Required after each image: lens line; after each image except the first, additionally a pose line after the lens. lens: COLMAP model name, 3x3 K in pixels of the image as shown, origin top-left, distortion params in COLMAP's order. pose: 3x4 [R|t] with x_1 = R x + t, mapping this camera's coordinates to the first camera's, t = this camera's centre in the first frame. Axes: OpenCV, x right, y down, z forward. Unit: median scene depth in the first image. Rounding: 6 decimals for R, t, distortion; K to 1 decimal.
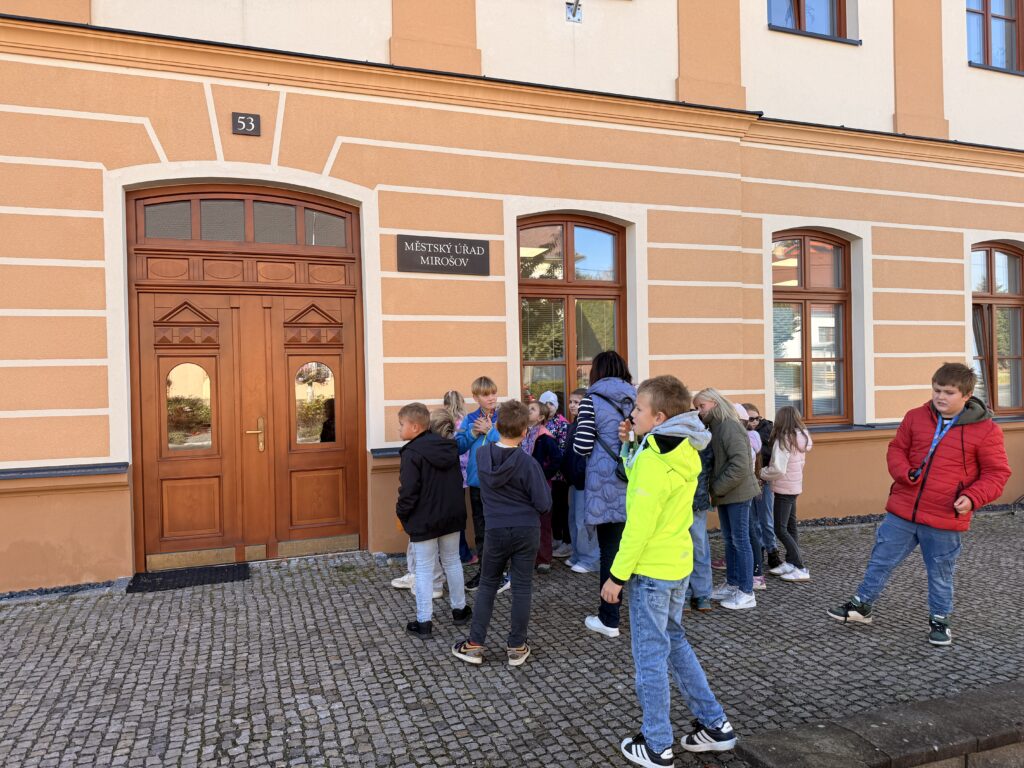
lens RADIAL K [[739.0, 0, 509.9], [0, 739.0, 390.4], [0, 0, 1]] dist [0.029210, -0.025860]
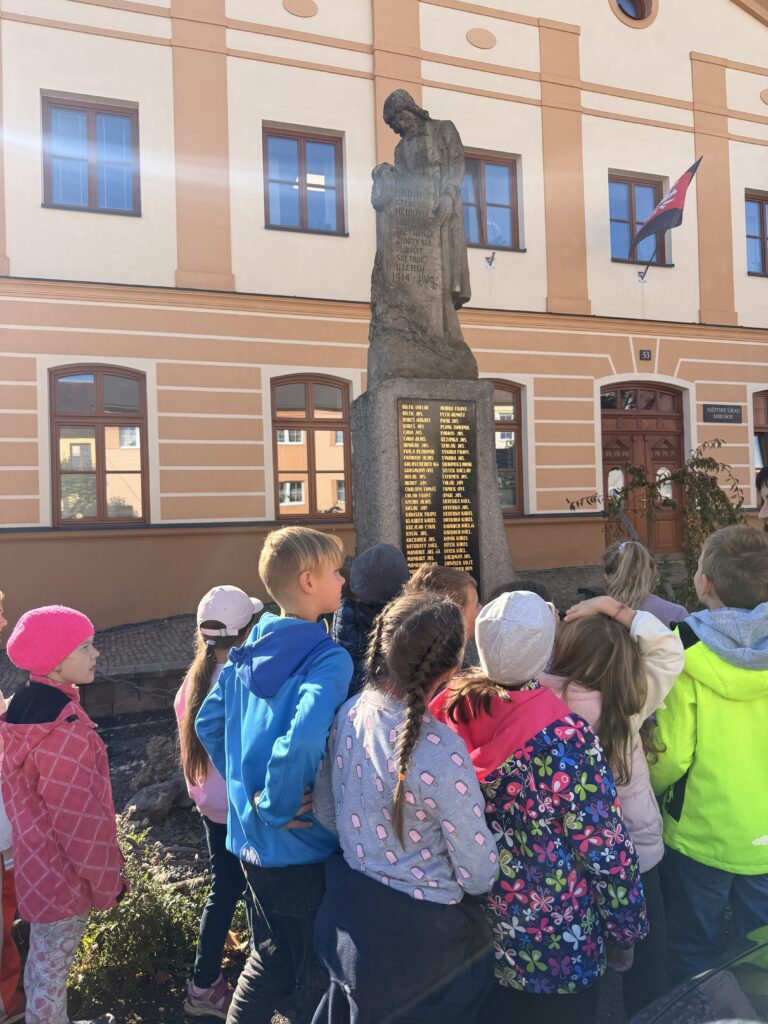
lens RADIAL K [[739.0, 0, 383.6], [0, 739.0, 514.9], [0, 0, 1]] dist [0.029210, -0.025860]
pose [[0.999394, -0.010320, -0.033256, -0.997533], [0.009665, 0.999757, -0.019804, 0.130192], [0.033453, 0.019471, 0.999251, -1.099029]]
